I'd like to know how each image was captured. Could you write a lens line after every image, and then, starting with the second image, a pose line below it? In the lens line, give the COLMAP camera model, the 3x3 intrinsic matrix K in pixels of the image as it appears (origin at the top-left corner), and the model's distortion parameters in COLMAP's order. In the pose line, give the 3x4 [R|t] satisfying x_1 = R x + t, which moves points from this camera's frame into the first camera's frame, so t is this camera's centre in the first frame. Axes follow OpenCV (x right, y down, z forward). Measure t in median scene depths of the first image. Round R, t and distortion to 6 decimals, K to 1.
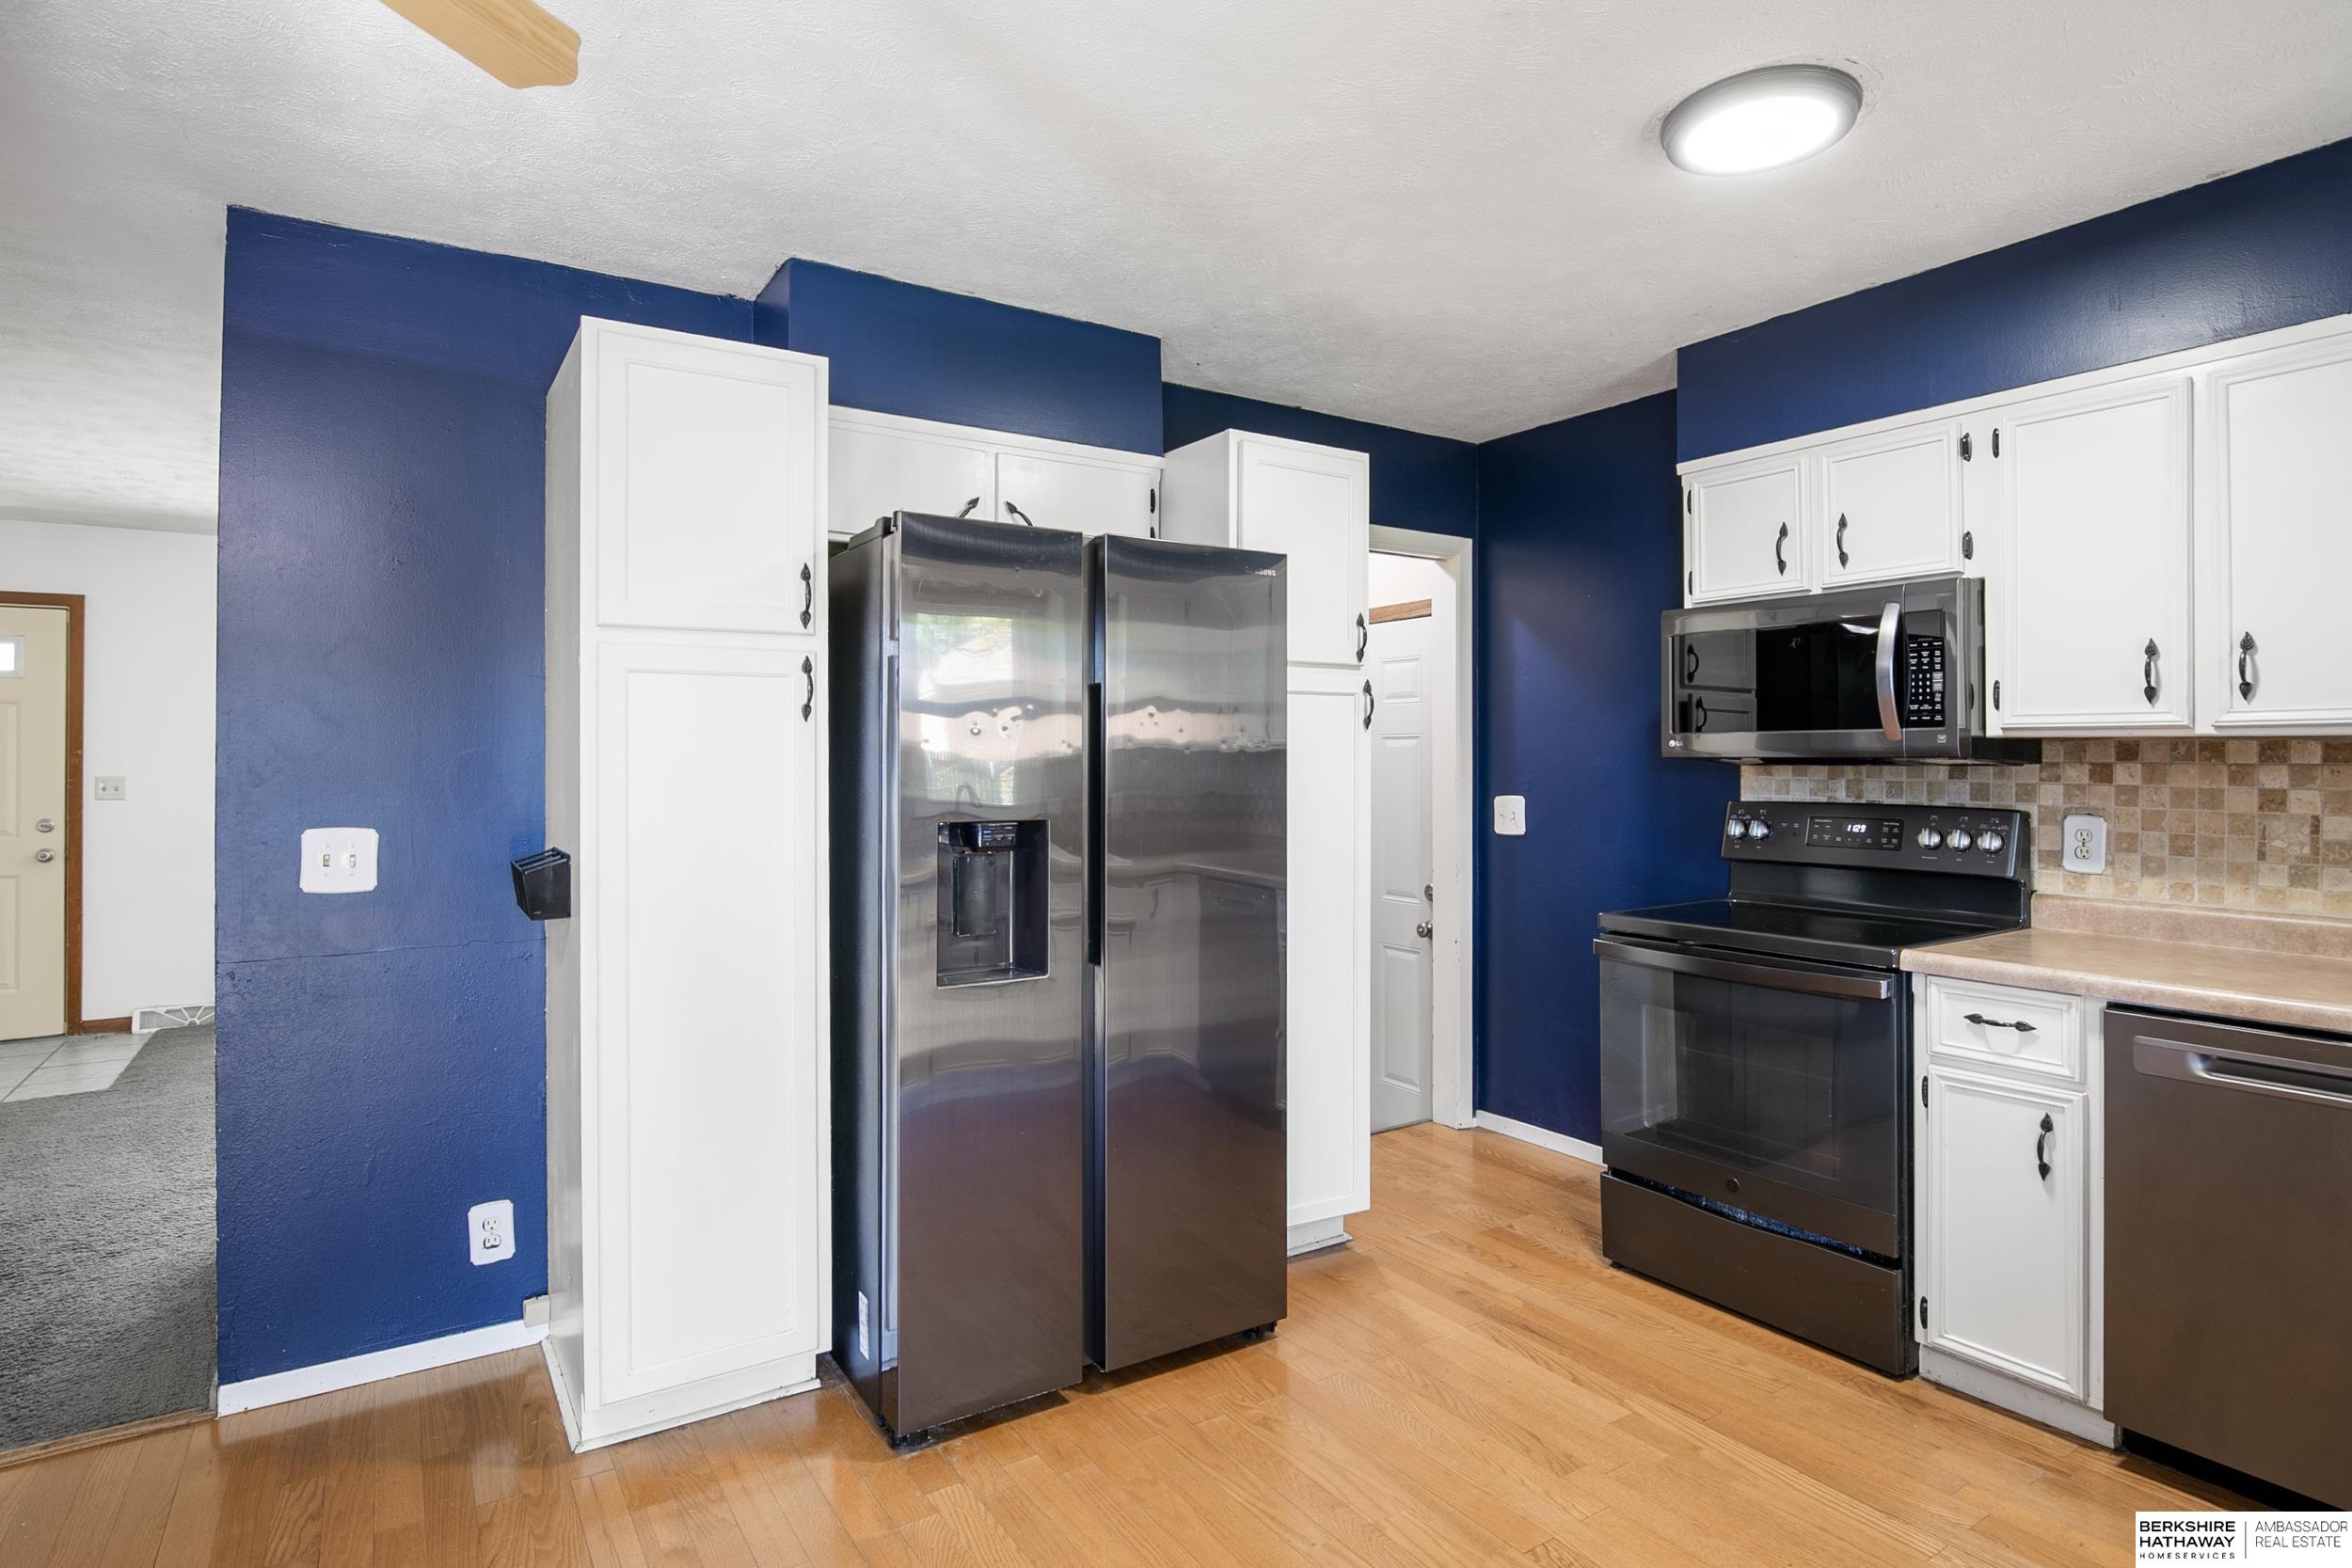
lens RADIAL K [[1247.5, 0, 1179.1], [0, 1247.5, 762.2], [0, 0, 1]] dist [0.002895, 0.000094]
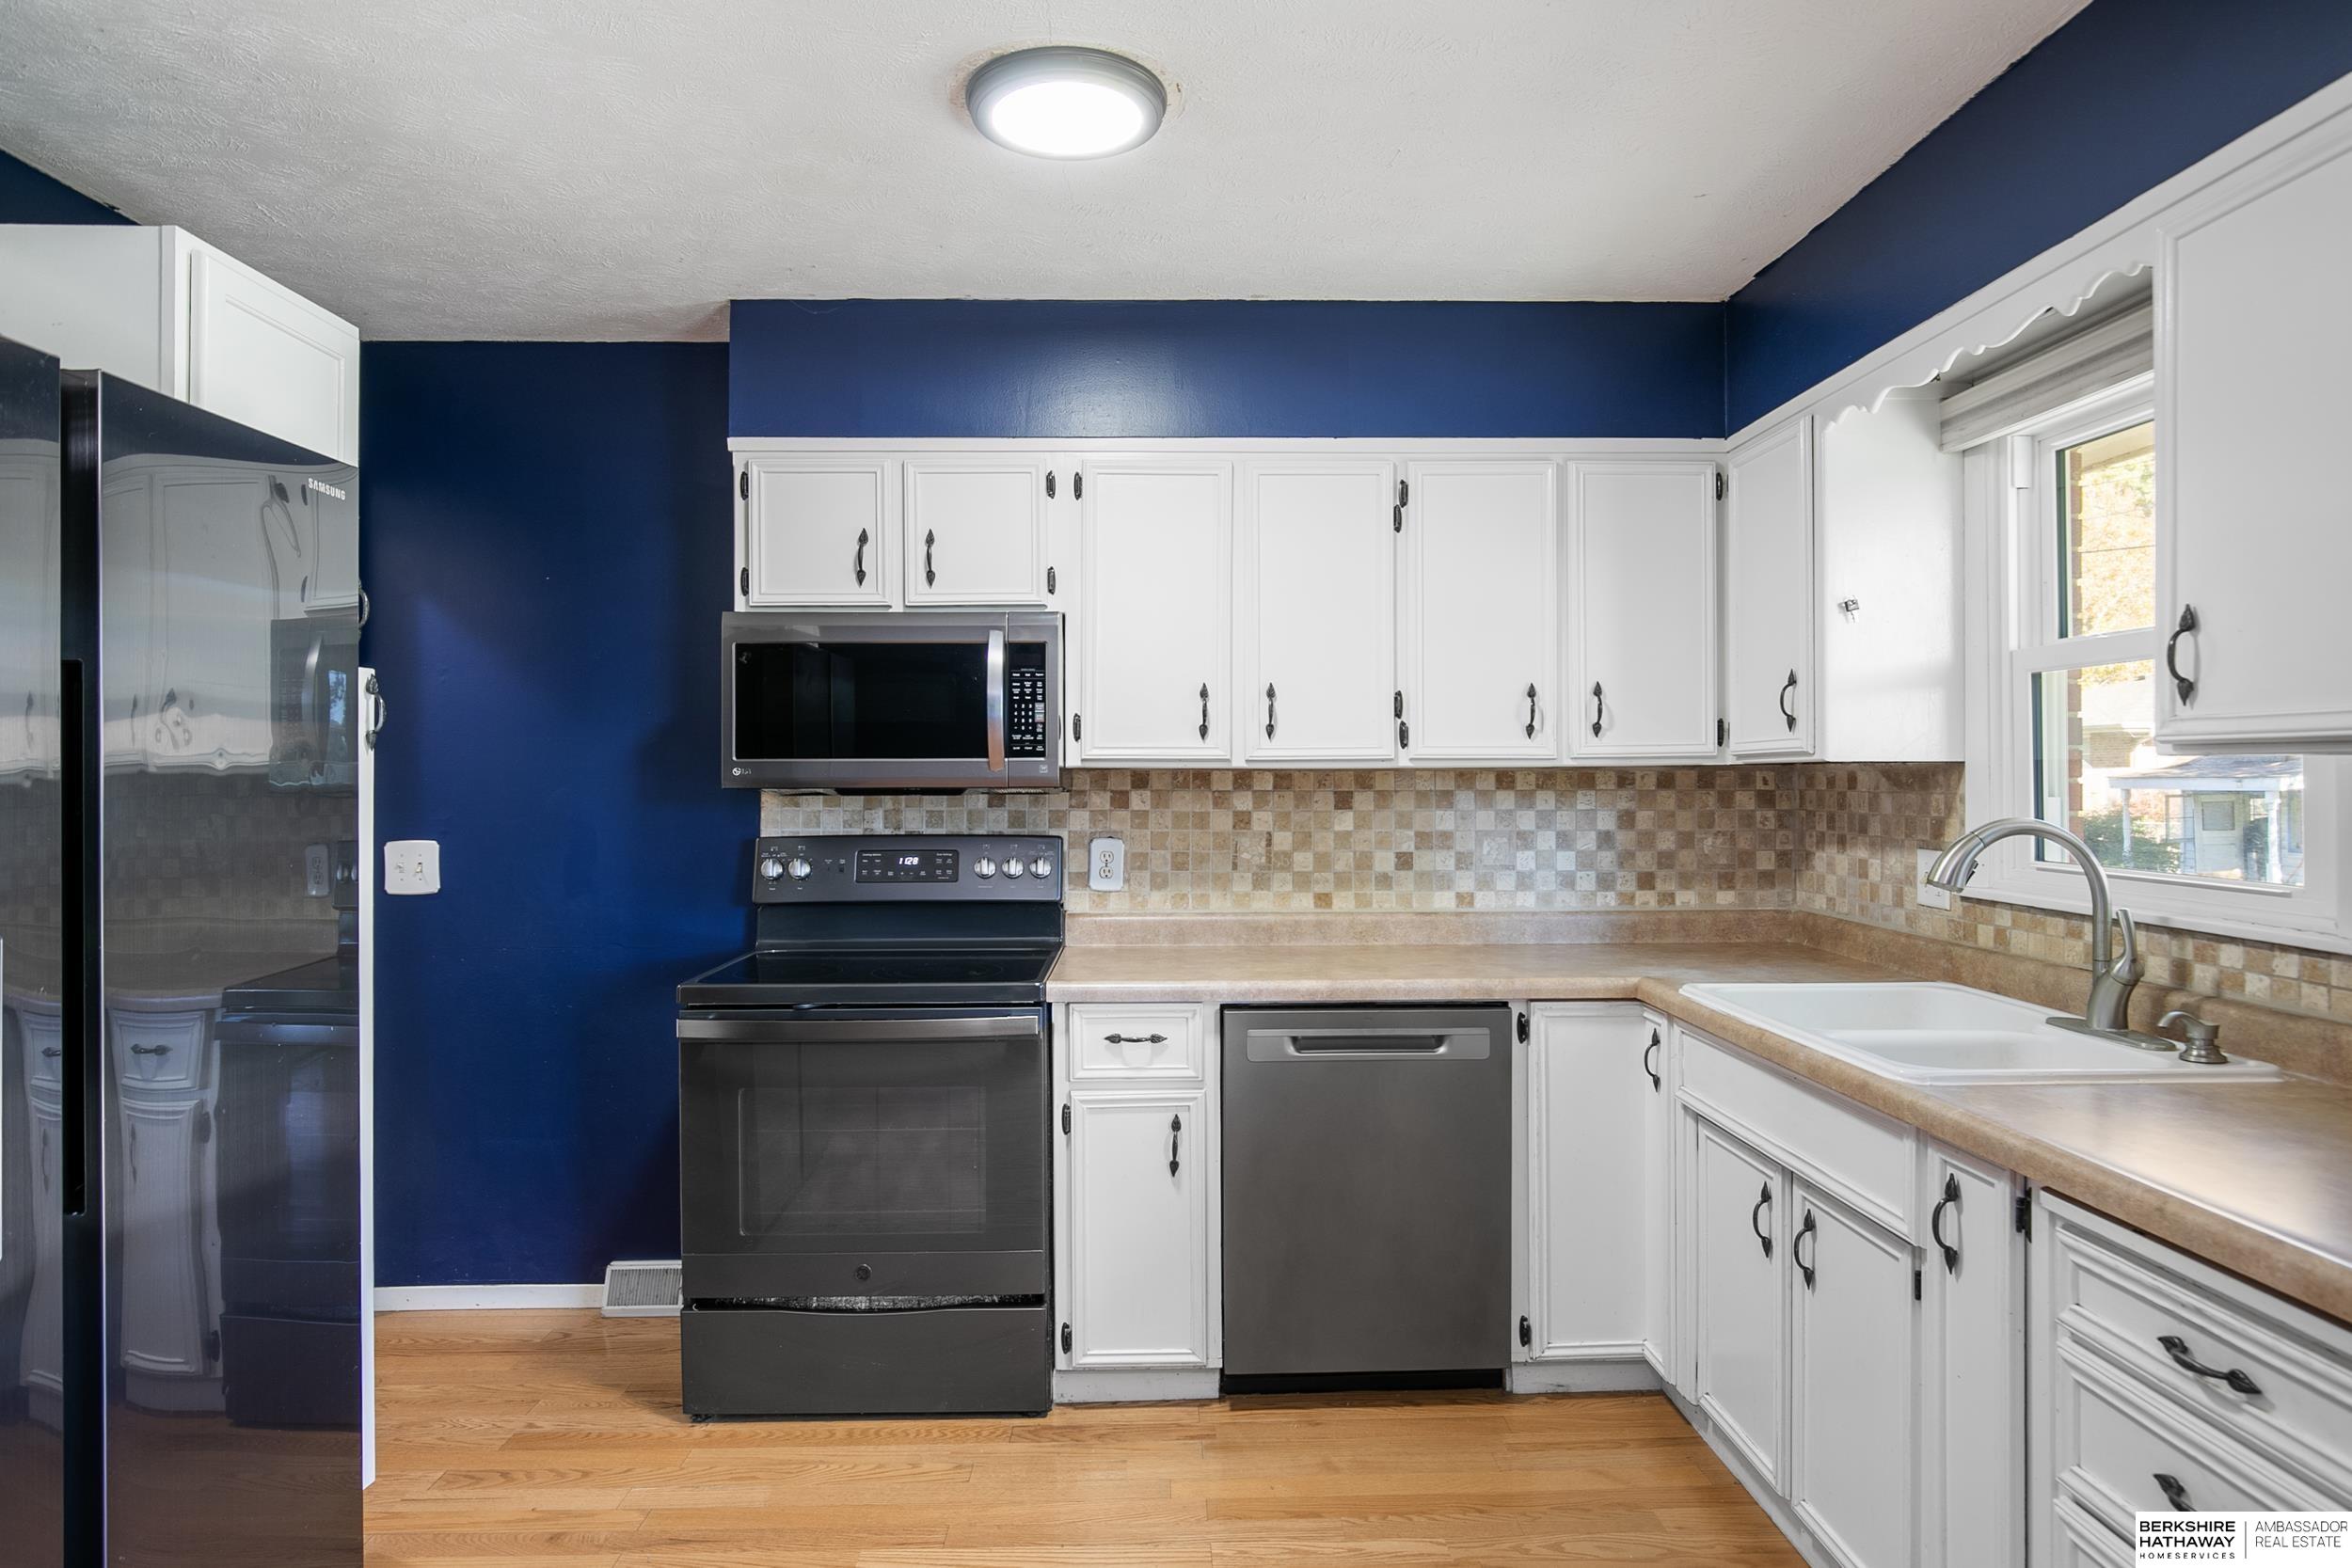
lens RADIAL K [[1405.3, 0, 1183.5], [0, 1405.3, 785.4], [0, 0, 1]] dist [0.000095, 0.000007]
pose [[0.535545, -0.007694, 0.844472, -0.286570], [0.005821, 0.999968, 0.005419, -0.010604], [-0.844487, 0.002014, 0.535573, 0.290231]]
